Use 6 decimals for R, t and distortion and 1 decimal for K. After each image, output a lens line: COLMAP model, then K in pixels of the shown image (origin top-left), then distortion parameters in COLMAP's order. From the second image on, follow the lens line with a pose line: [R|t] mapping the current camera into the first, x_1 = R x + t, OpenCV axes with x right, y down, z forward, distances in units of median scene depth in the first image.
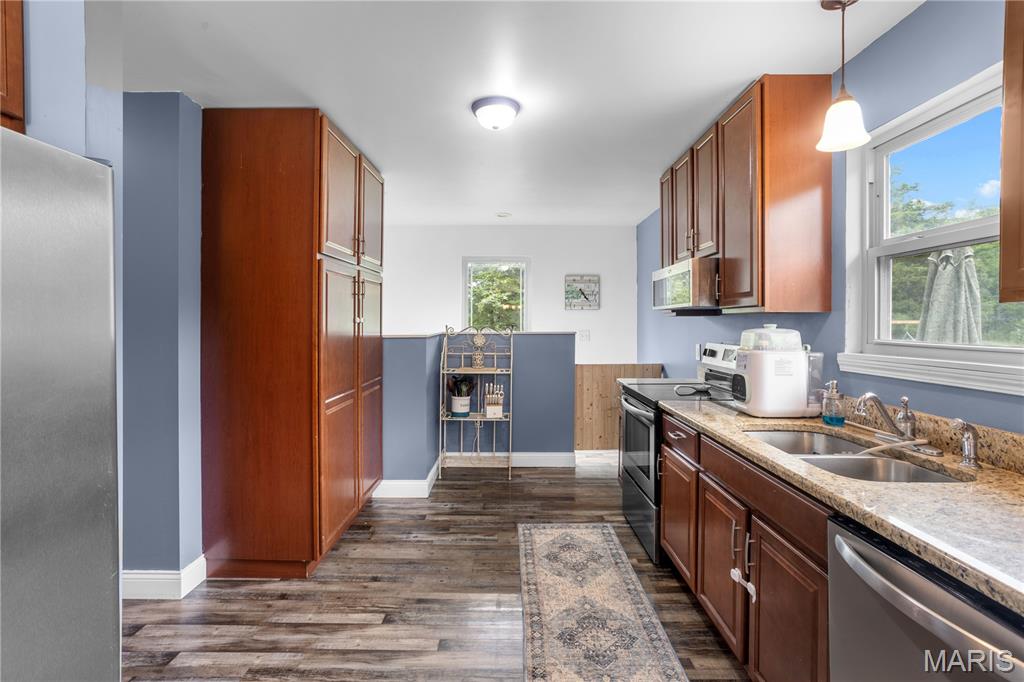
lens RADIAL K [[496.8, 0, 508.1], [0, 496.8, 325.4], [0, 0, 1]] dist [-0.052758, 0.030537]
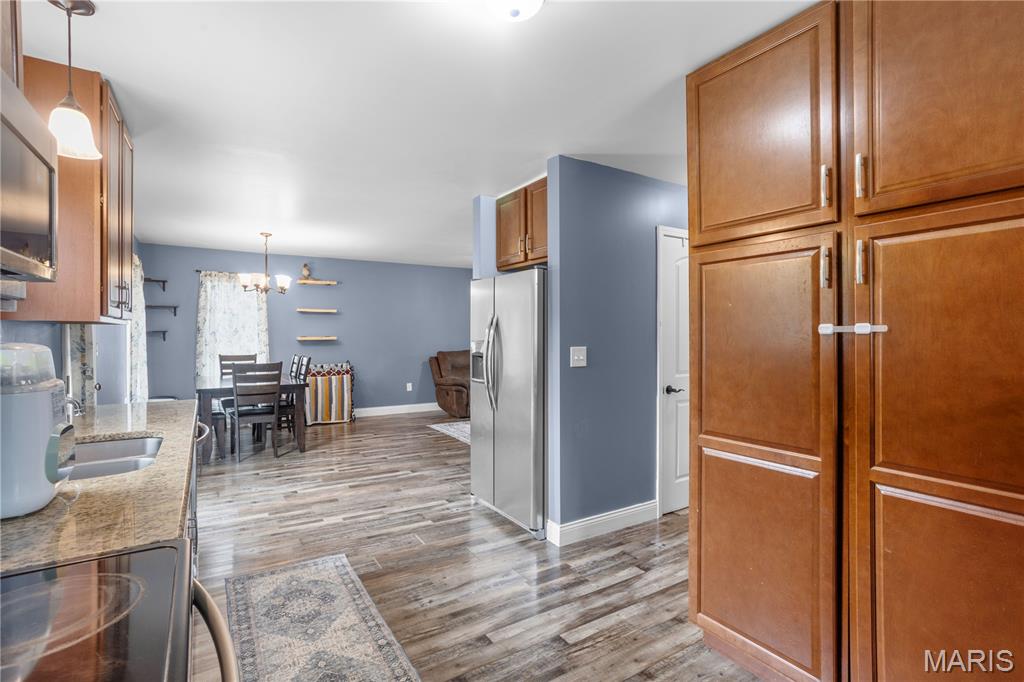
lens RADIAL K [[496.8, 0, 510.4], [0, 496.8, 334.1], [0, 0, 1]] dist [-0.052758, 0.030537]
pose [[-0.844490, -0.002864, -0.535563, 0.312762], [-0.007194, 0.999956, 0.005997, -0.006435], [0.535522, 0.008917, -0.844474, 1.550420]]
